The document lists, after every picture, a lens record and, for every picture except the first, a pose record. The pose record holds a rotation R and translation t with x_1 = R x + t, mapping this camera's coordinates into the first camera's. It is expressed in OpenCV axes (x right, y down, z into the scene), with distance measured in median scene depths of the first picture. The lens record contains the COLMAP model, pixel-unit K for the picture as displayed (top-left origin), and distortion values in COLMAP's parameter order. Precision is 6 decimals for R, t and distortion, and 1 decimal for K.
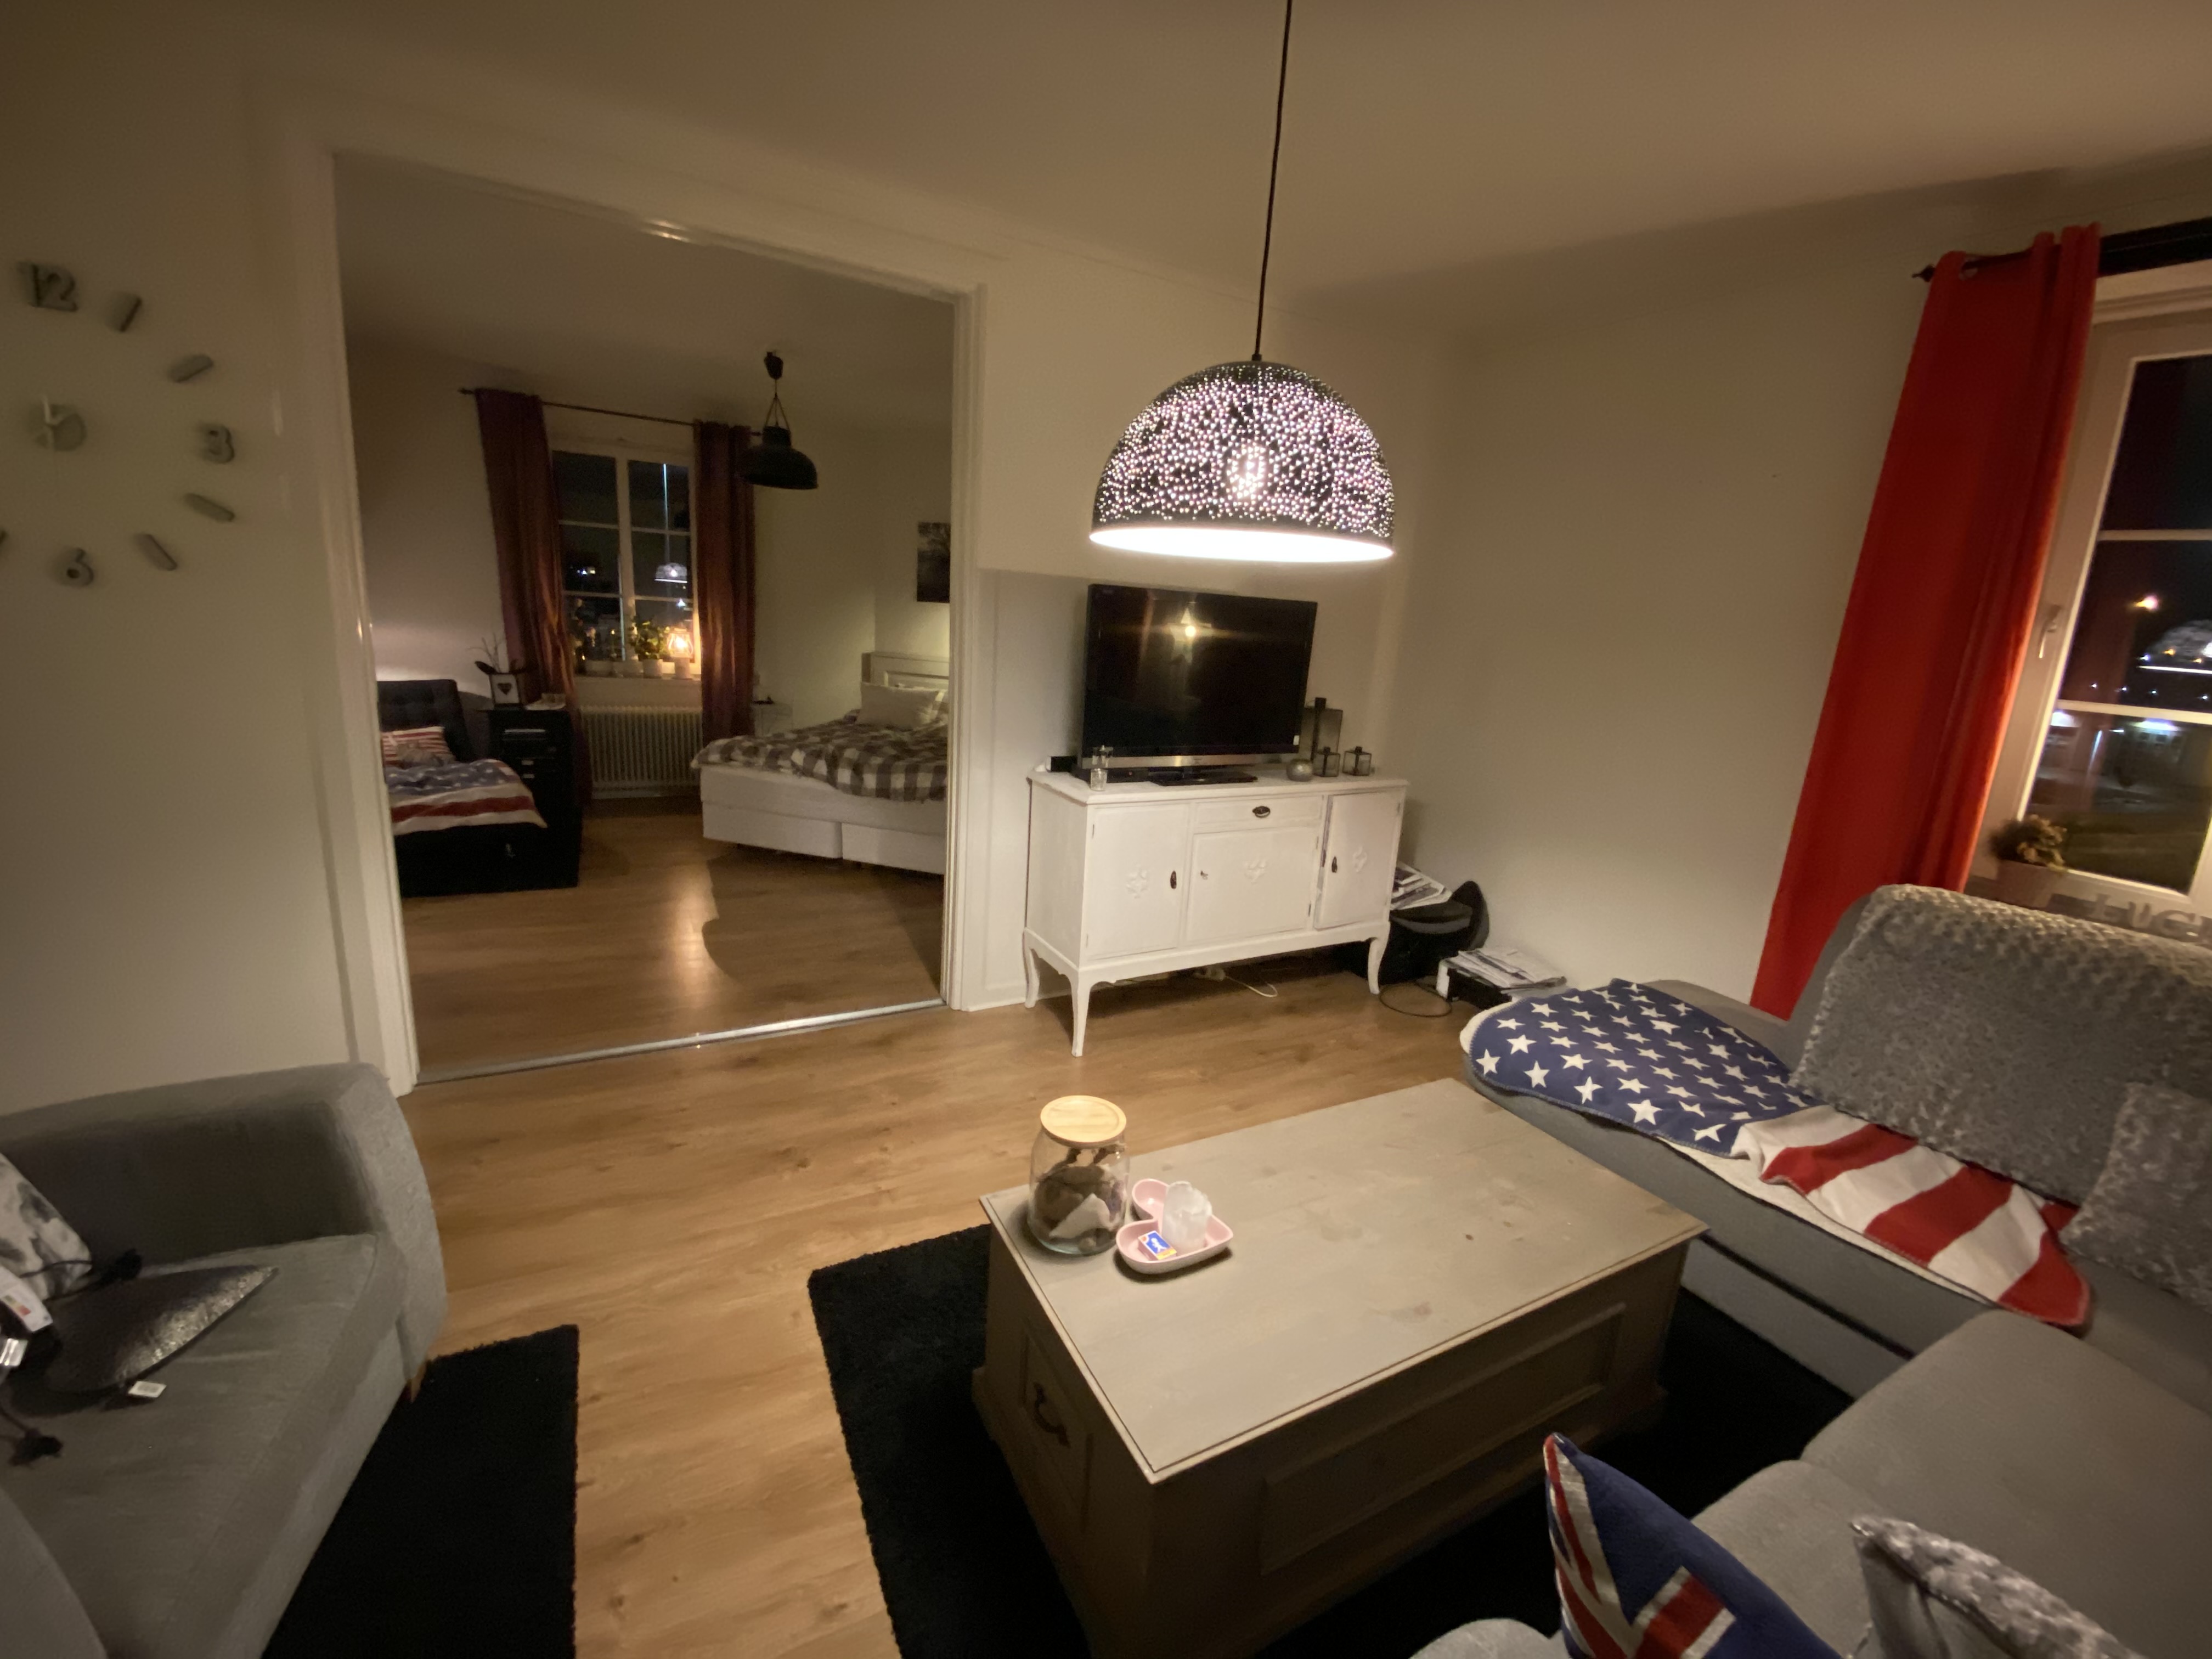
lens RADIAL K [[904.4, 0, 1117.5], [0, 904.4, 815.6], [0, 0, 1]] dist [-0.009493, -0.000779]
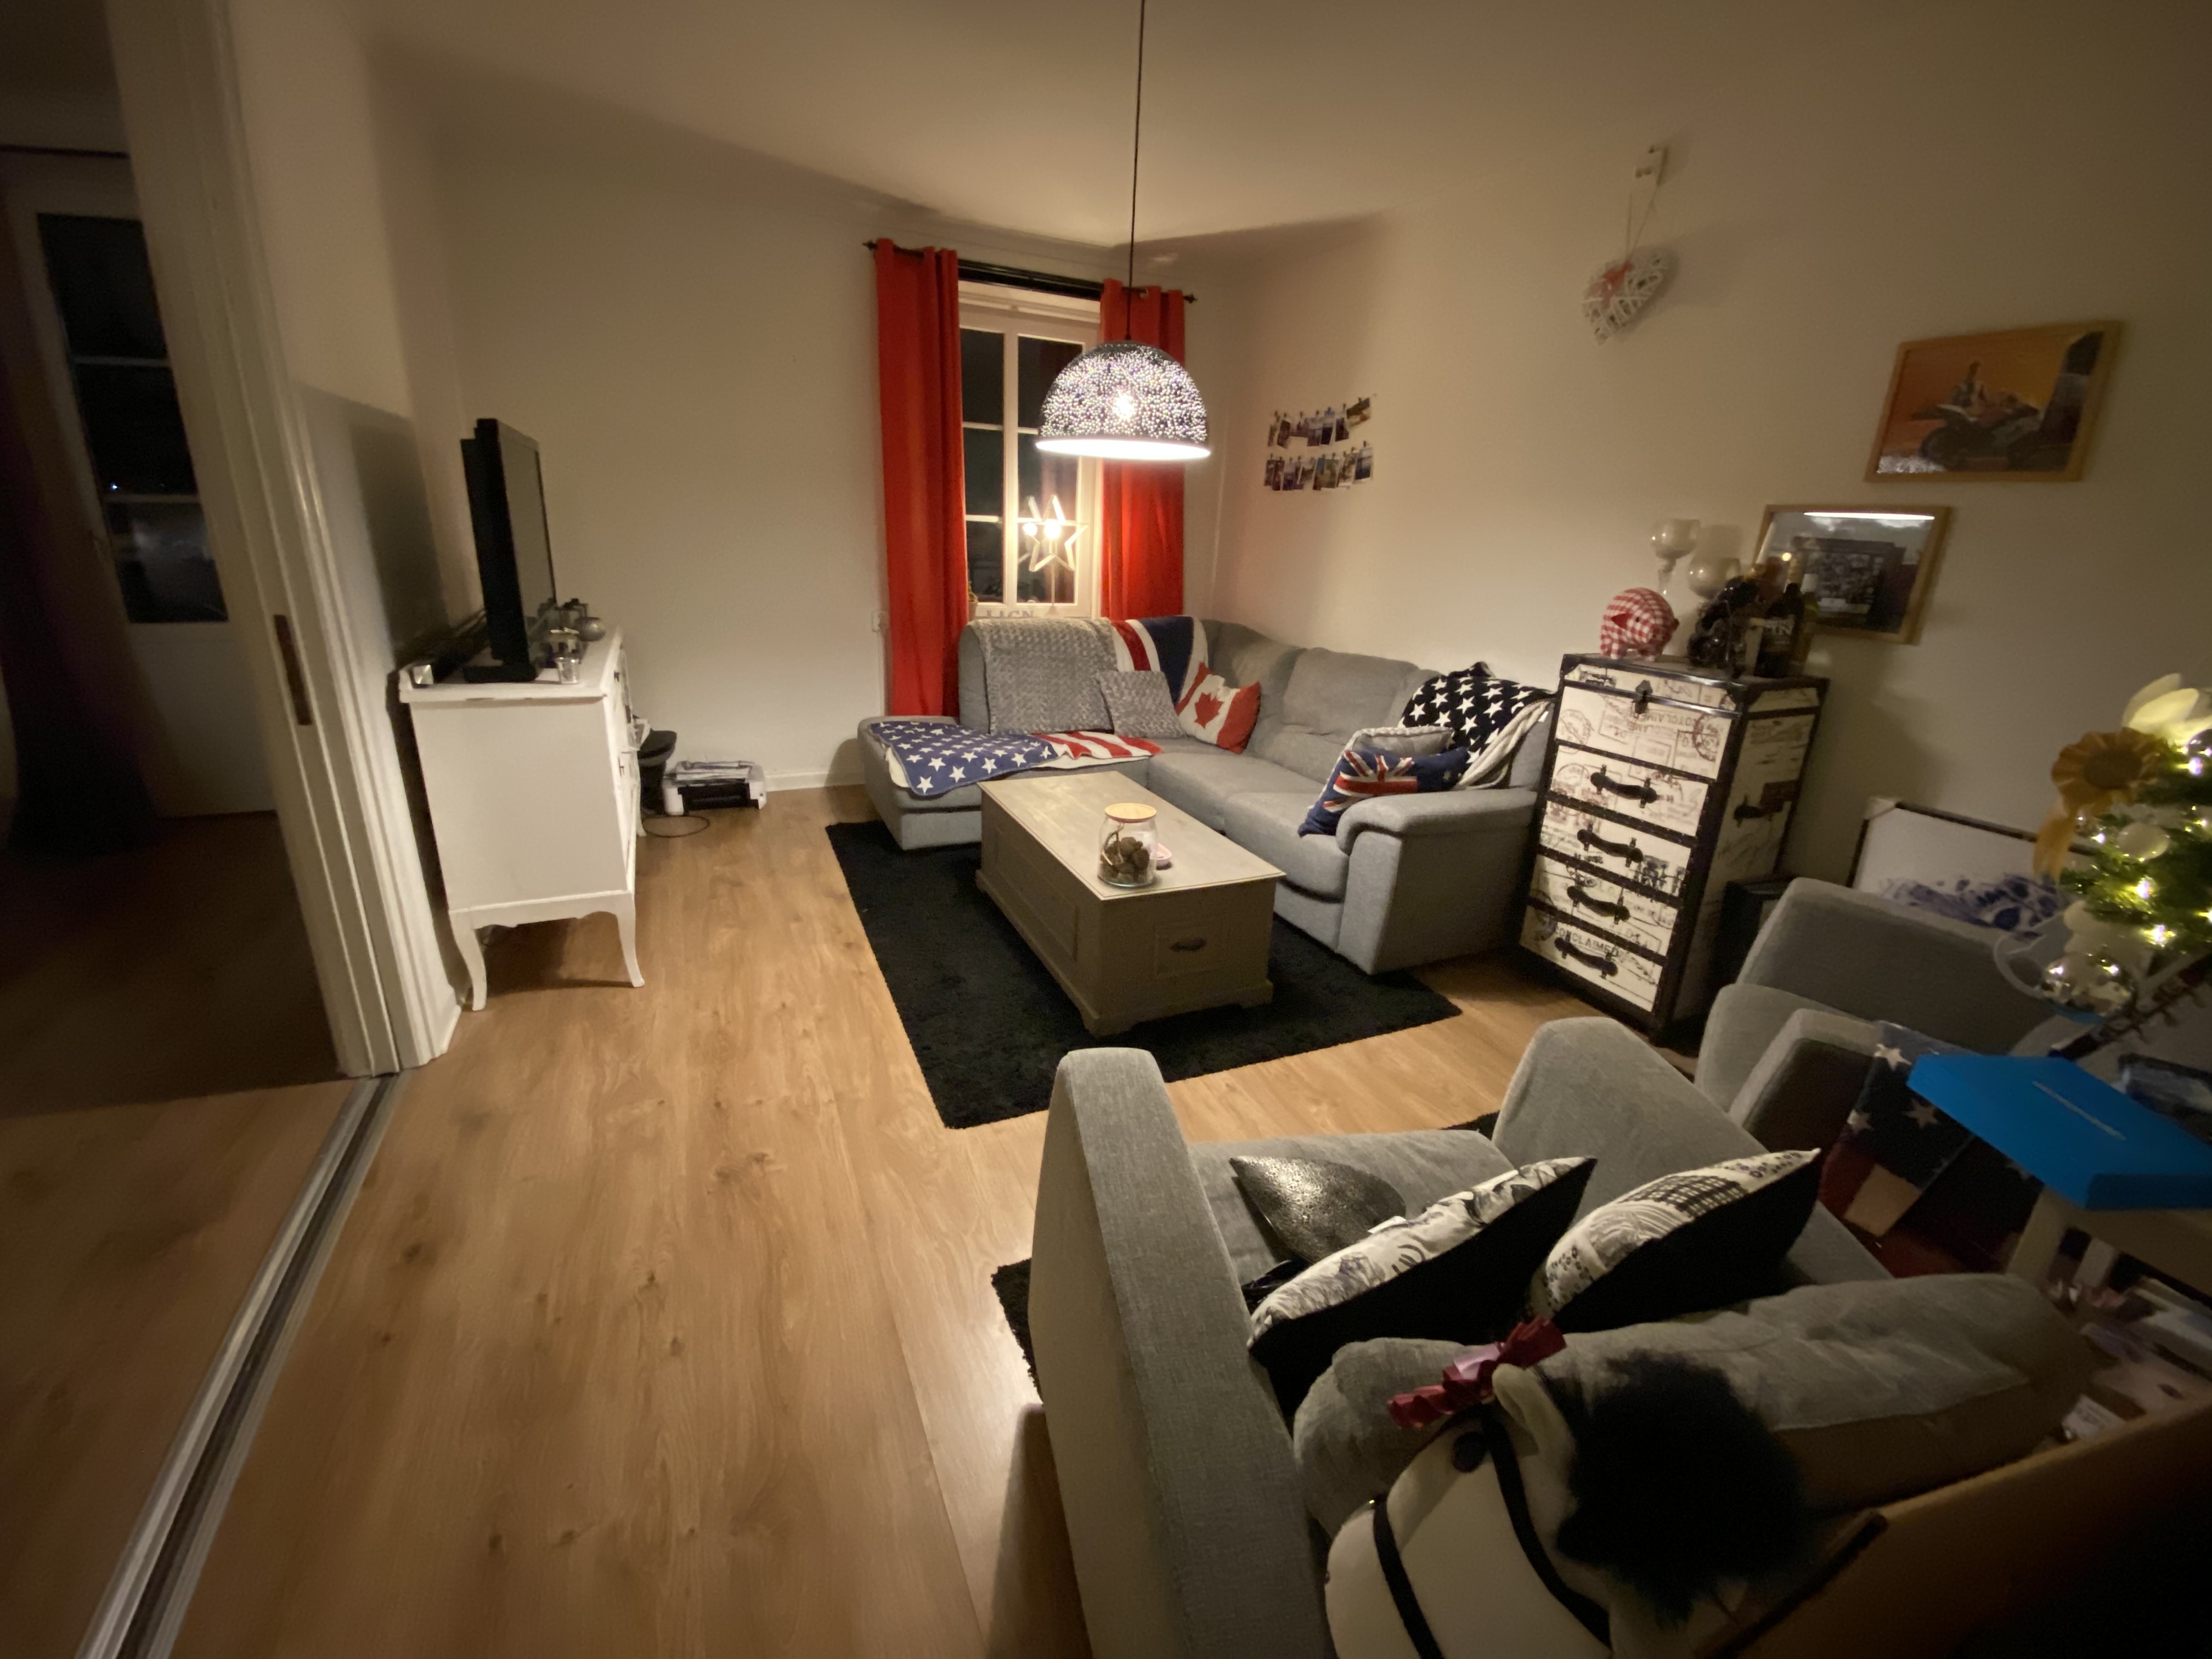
lens RADIAL K [[904.4, 0, 1117.3], [0, 904.4, 847.6], [0, 0, 1]] dist [-0.009493, -0.000779]
pose [[0.051494, -0.392926, 0.918127, -0.897516], [0.163299, 0.910286, 0.380411, -0.136179], [-0.985232, 0.130341, 0.111039, 0.476296]]
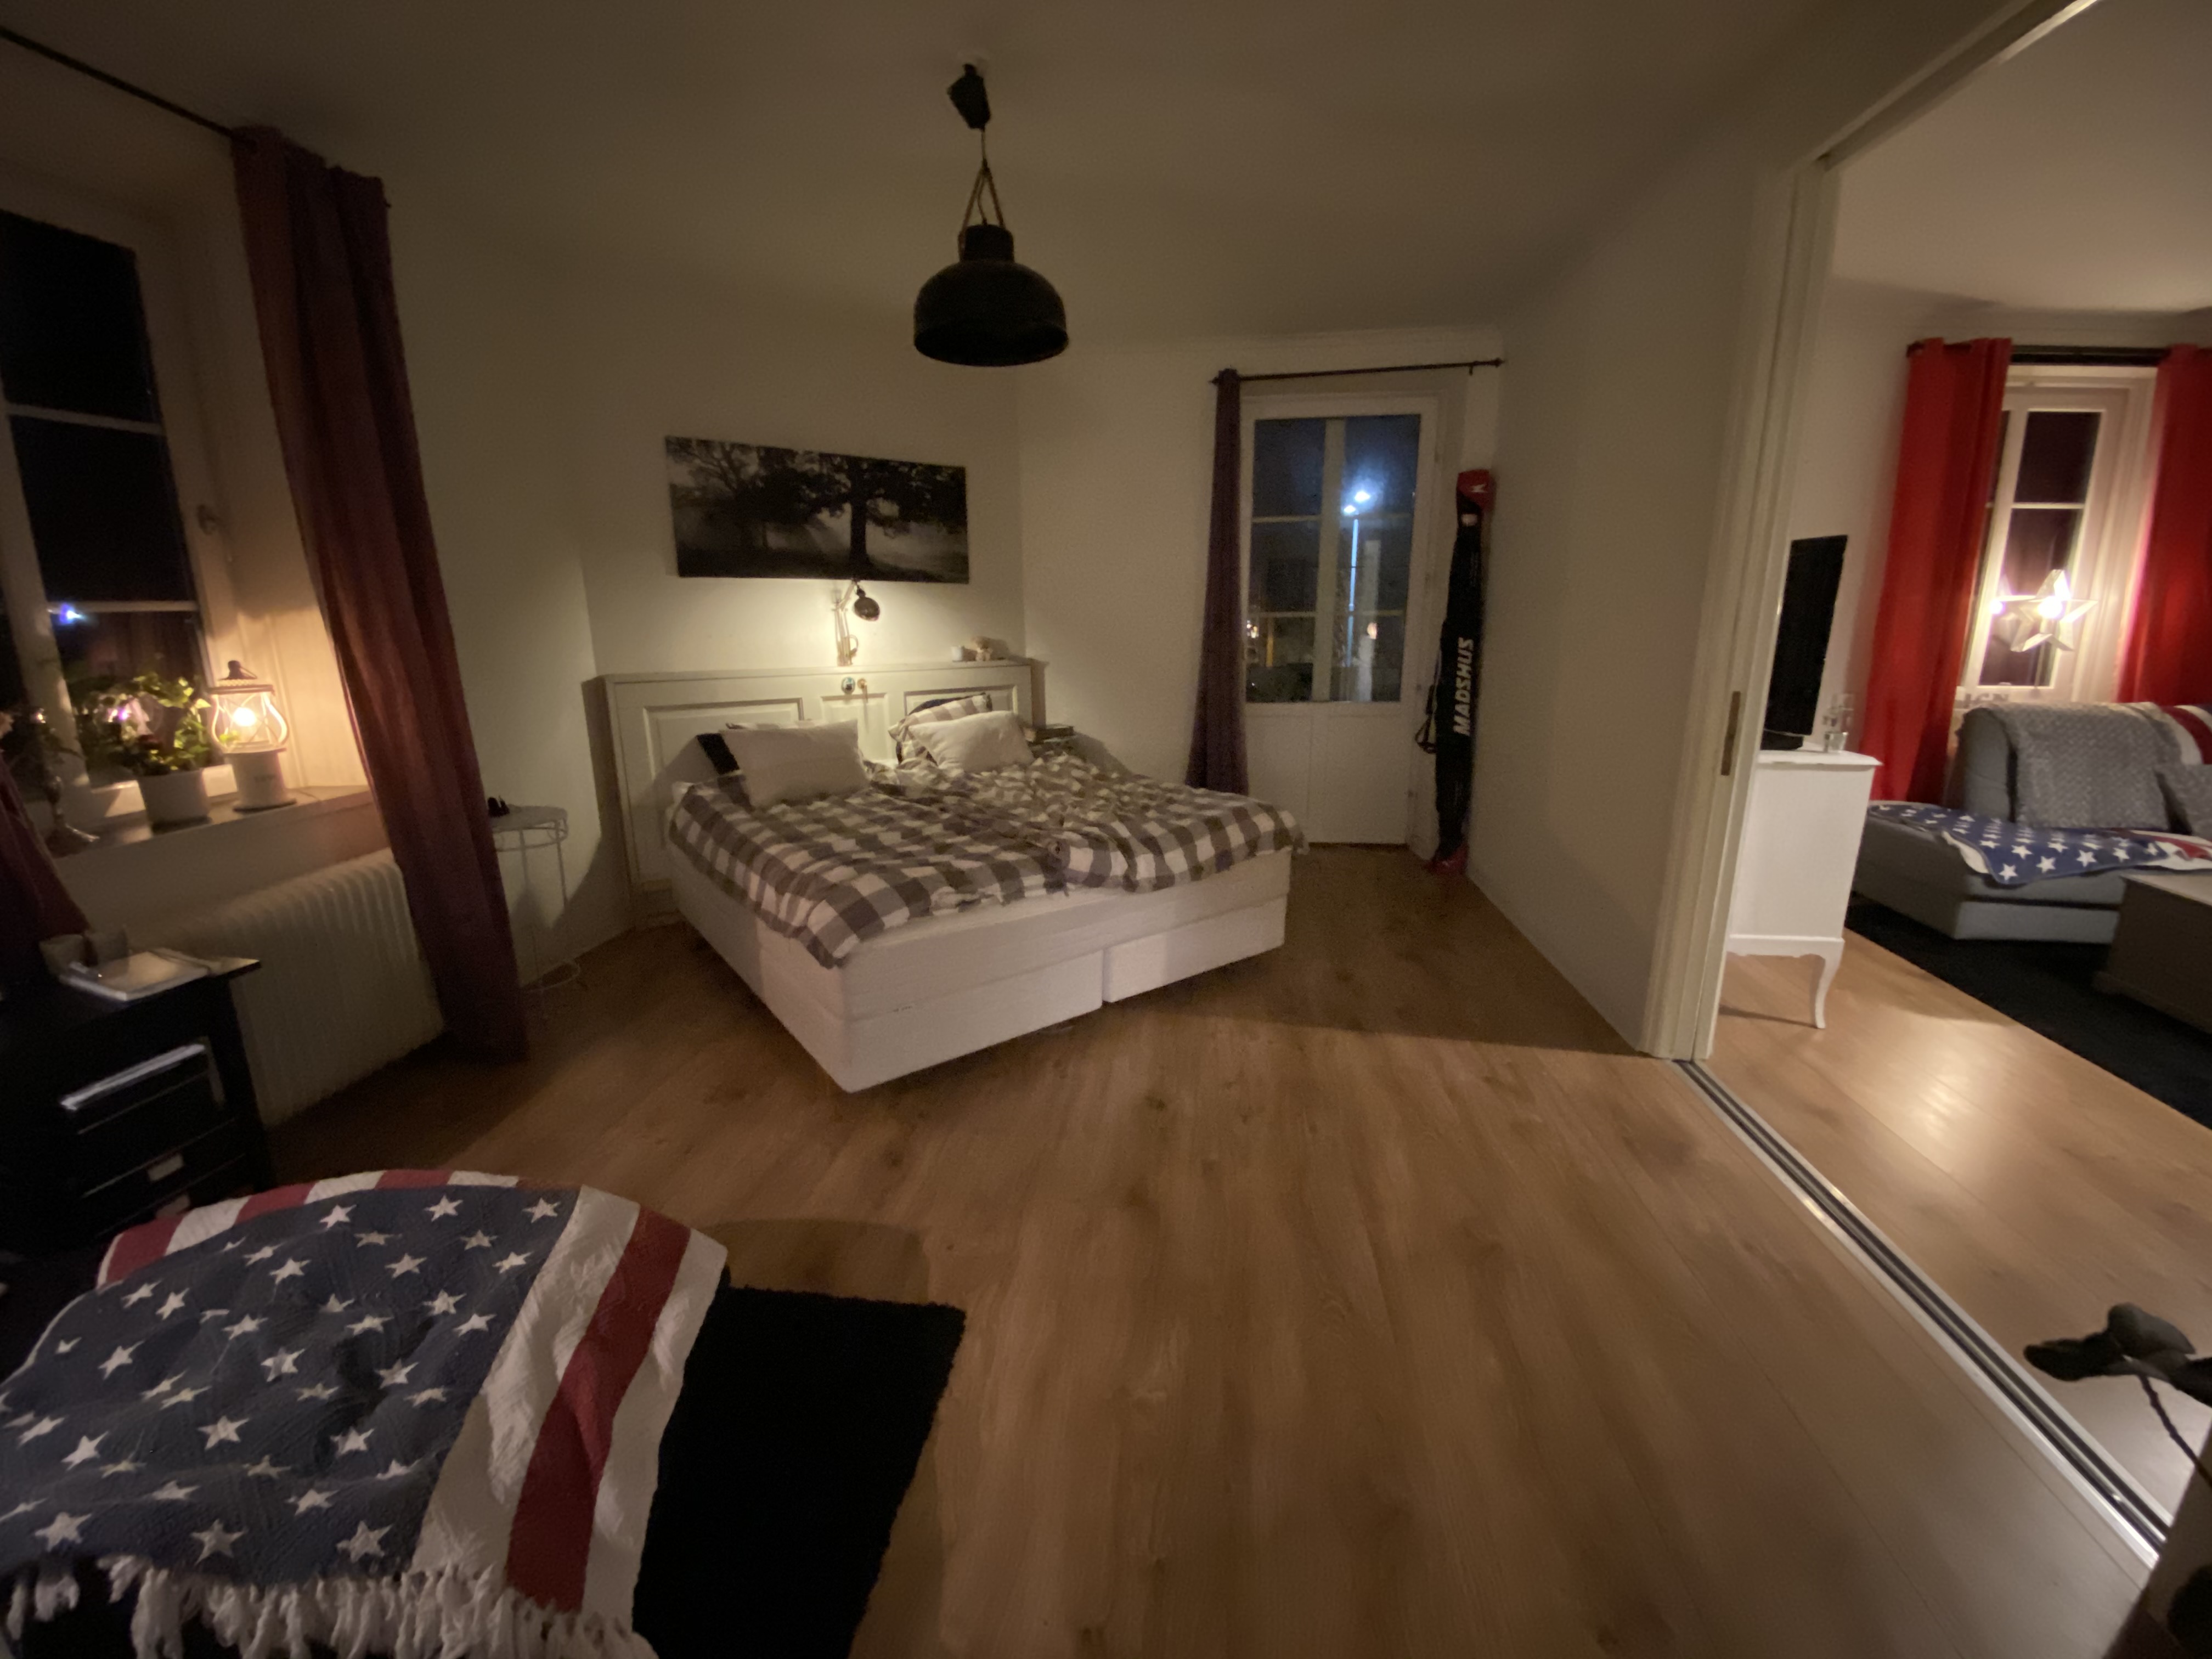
lens RADIAL K [[904.4, 0, 1099.7], [0, 904.4, 816.2], [0, 0, 1]] dist [-0.009493, -0.000779]
pose [[0.576993, -0.246131, 0.778781, -1.341938], [0.214822, 0.965673, 0.146037, -0.292268], [-0.787992, 0.083037, 0.610061, 1.132510]]
